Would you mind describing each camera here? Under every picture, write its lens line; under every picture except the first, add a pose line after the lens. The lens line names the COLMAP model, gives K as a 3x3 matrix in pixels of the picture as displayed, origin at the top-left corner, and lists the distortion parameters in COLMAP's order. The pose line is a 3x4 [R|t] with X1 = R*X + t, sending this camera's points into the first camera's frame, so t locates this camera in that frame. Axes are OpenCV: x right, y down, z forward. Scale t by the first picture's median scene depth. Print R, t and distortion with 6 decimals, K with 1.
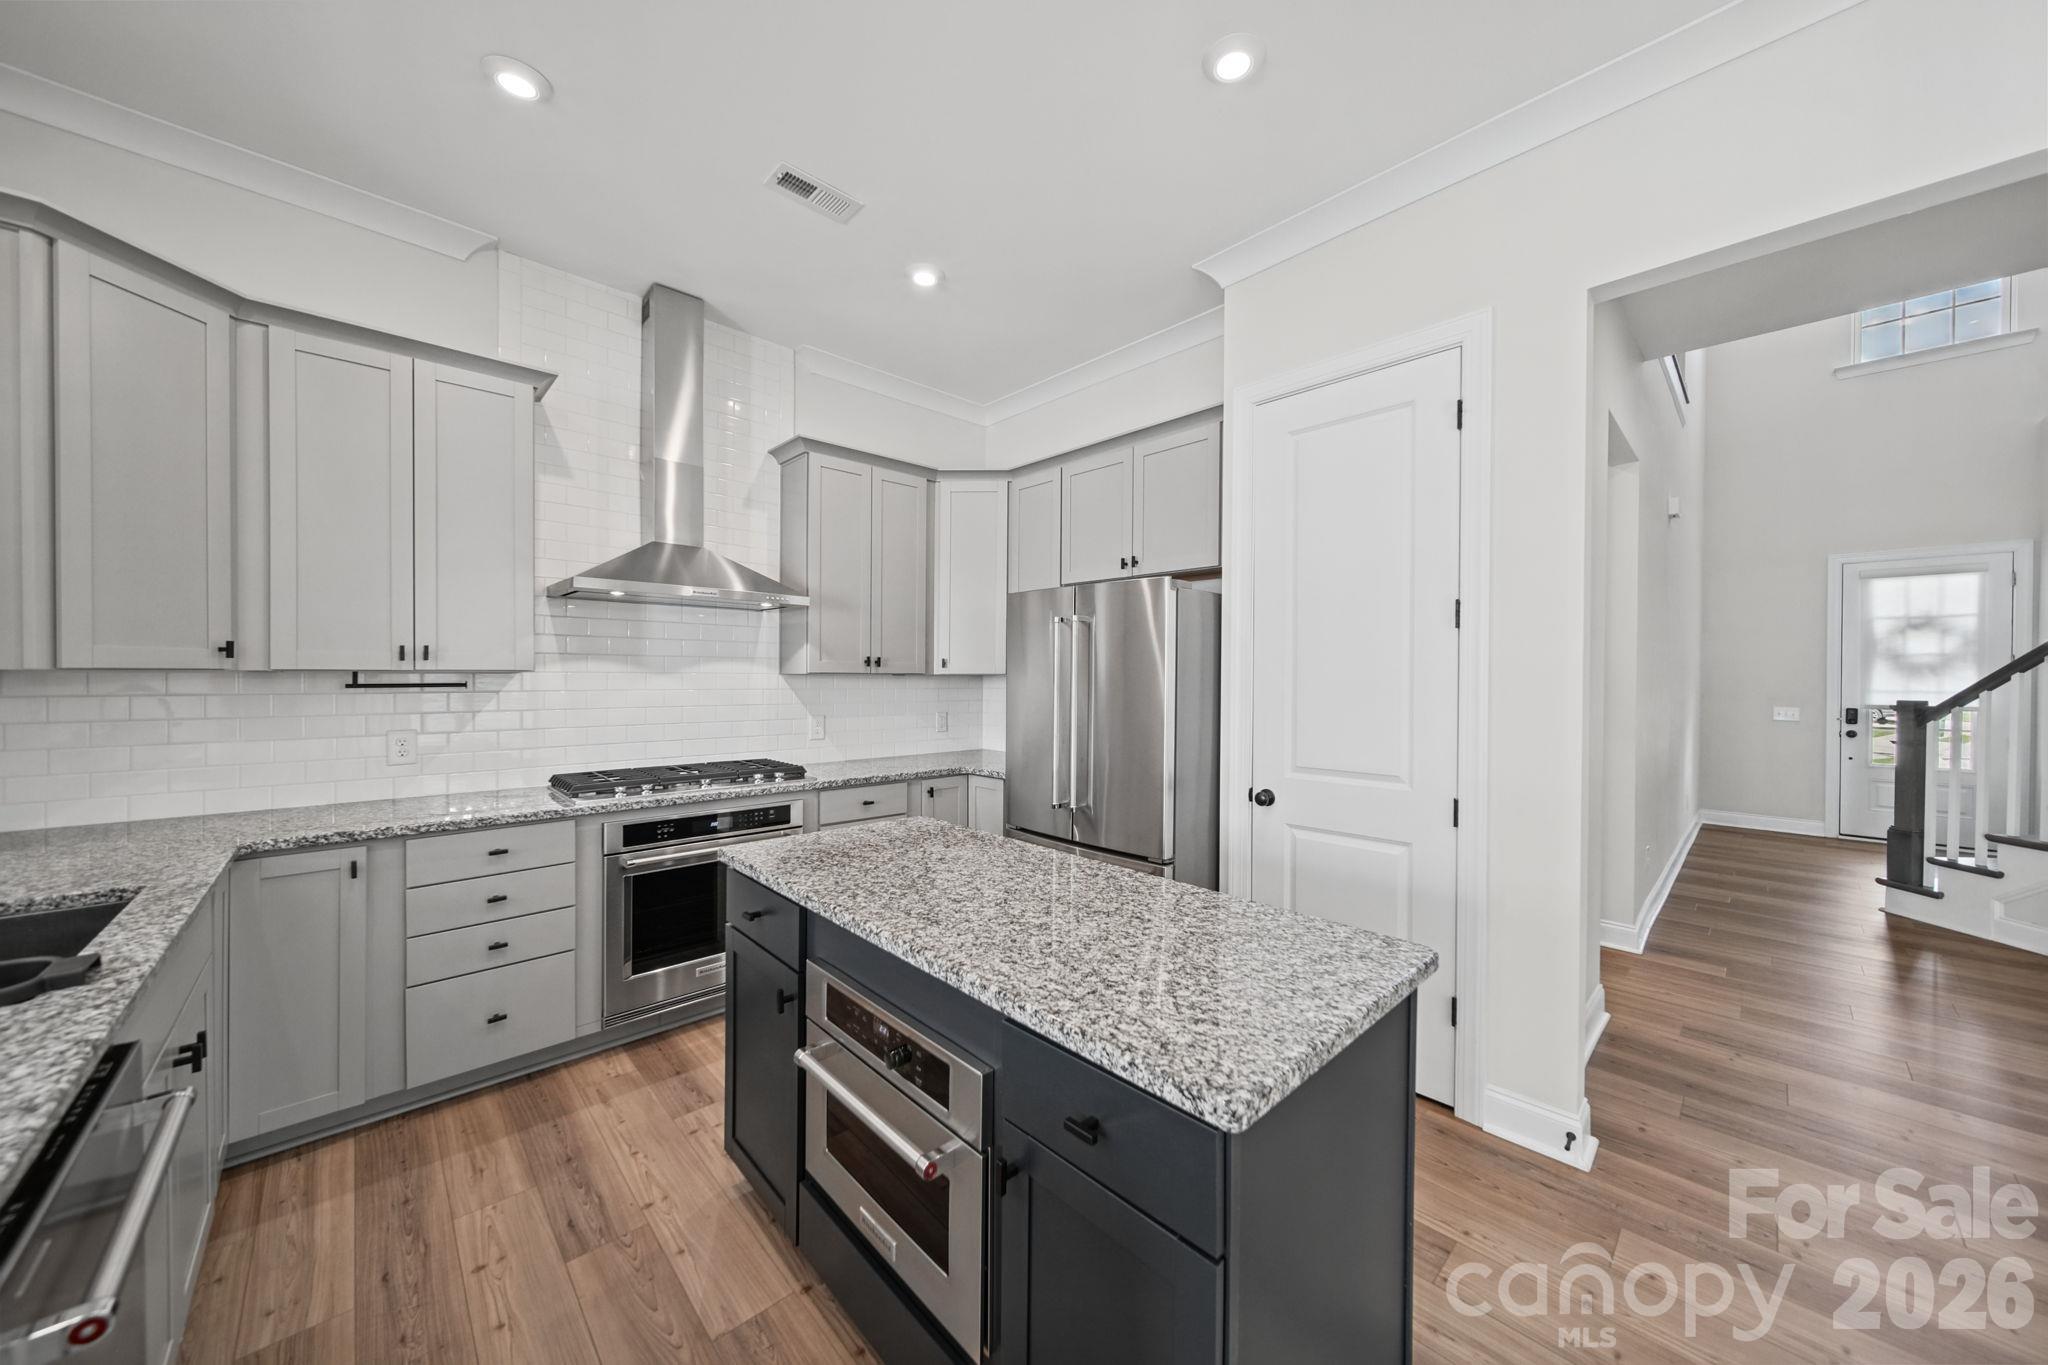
lens RADIAL K [[708.5, 0, 1032.1], [0, 708.5, 684.6], [0, 0, 1]] dist [-0.002817, -0.000200]
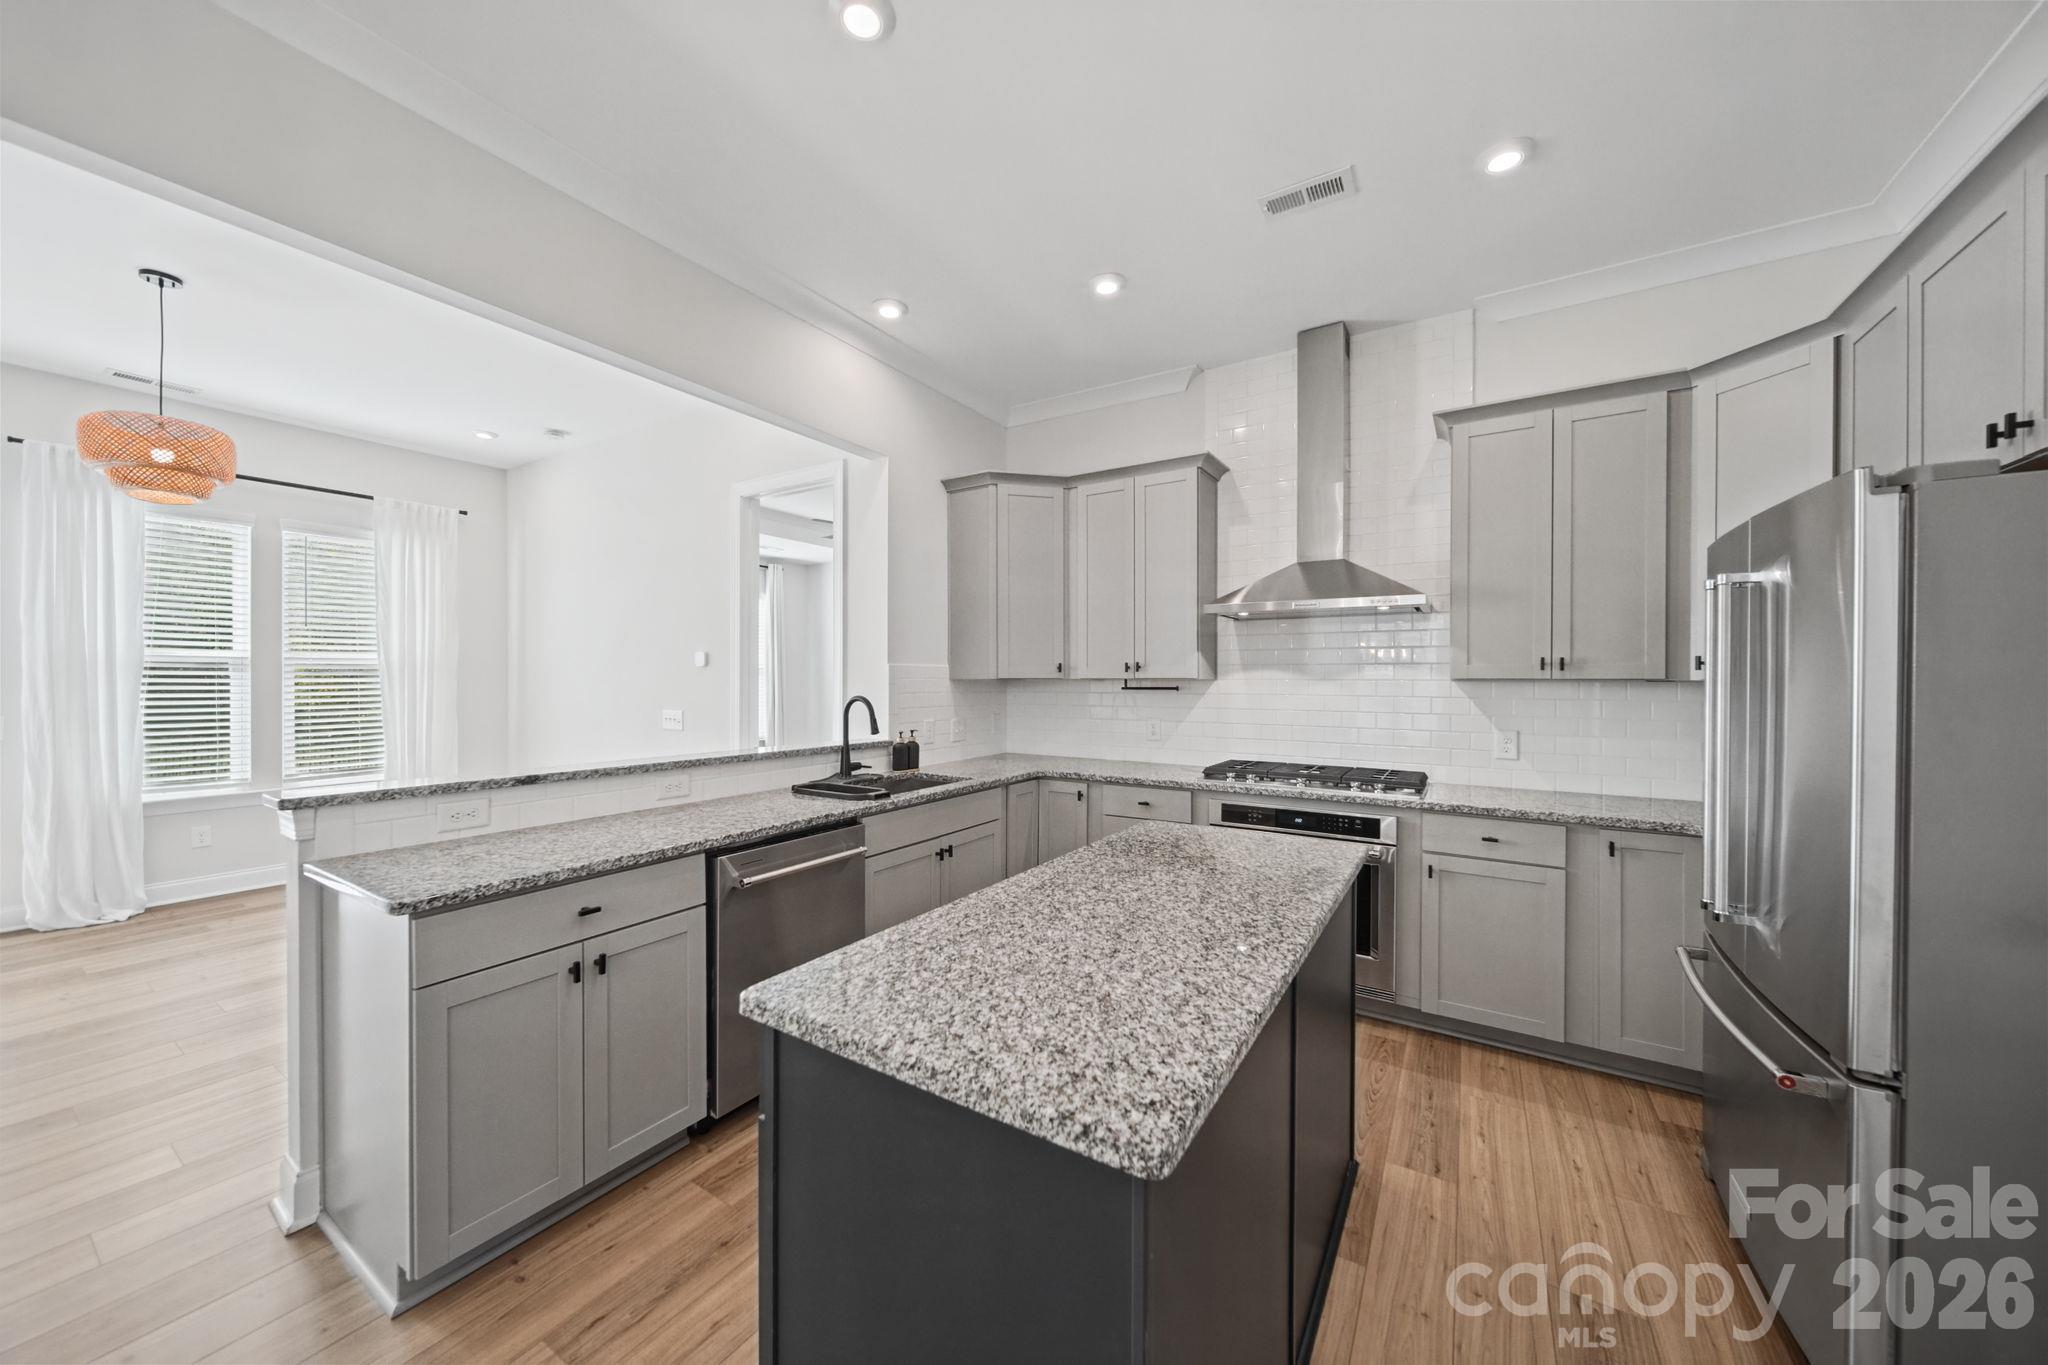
lens RADIAL K [[708.5, 0, 1016.0], [0, 708.5, 679.1], [0, 0, 1]] dist [-0.002817, -0.000200]
pose [[0.237253, -0.005748, -0.971431, 0.537128], [-0.013172, 0.999872, -0.009133, -0.001285], [0.971359, 0.014963, 0.237146, 0.362440]]
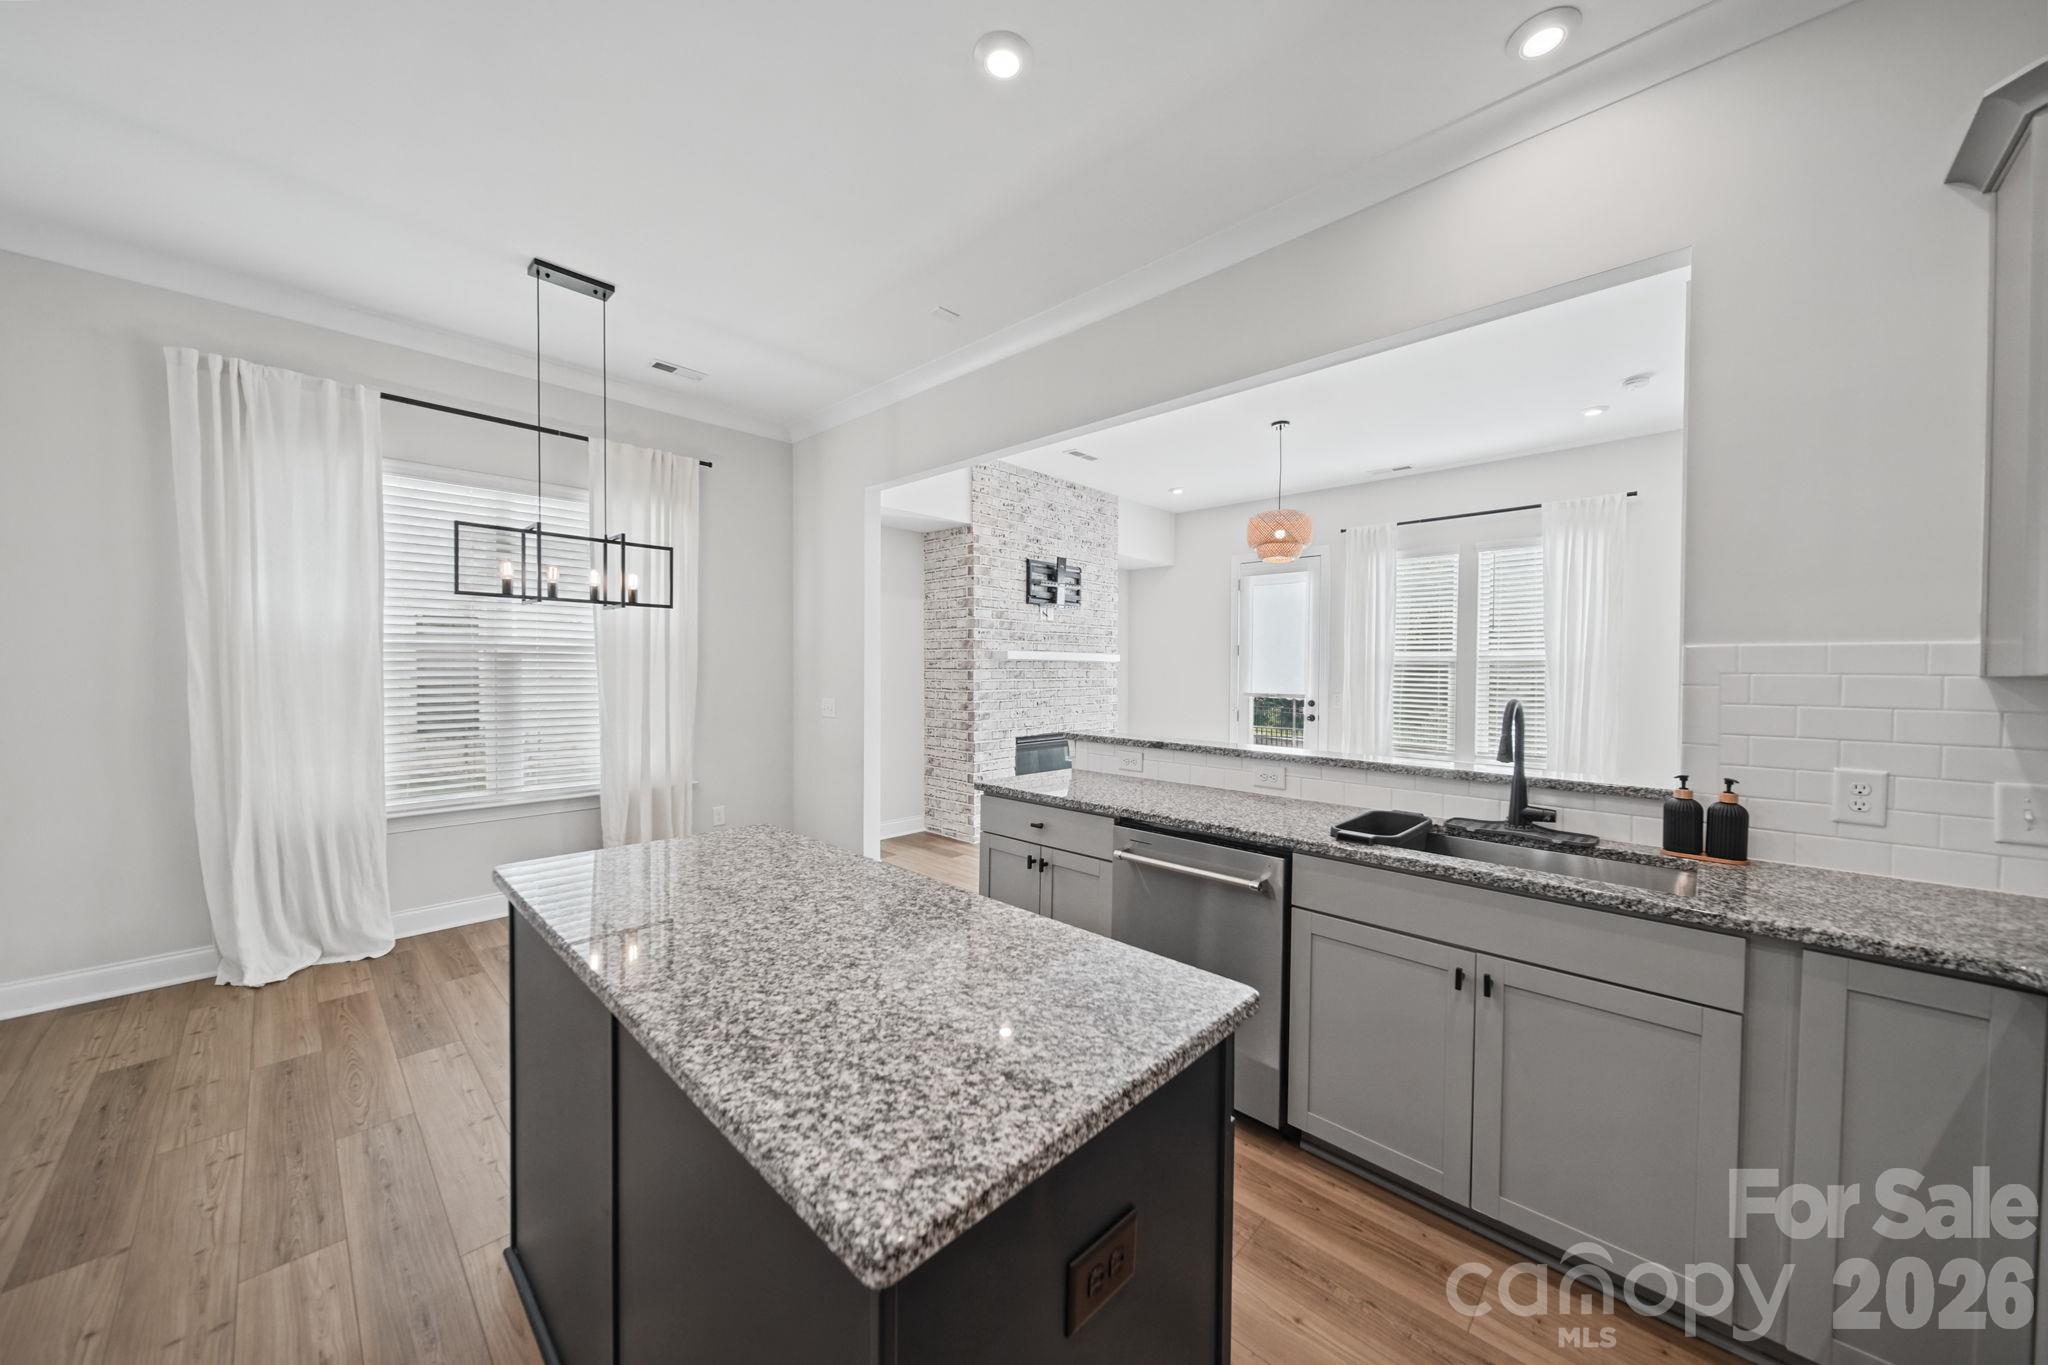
lens RADIAL K [[708.5, 0, 1032.5], [0, 708.5, 684.3], [0, 0, 1]] dist [-0.002817, -0.000200]
pose [[-0.998381, -0.013940, -0.055154, -0.178629], [-0.015888, 0.999260, 0.035028, -0.016077], [0.054625, 0.035848, -0.997863, 1.157789]]
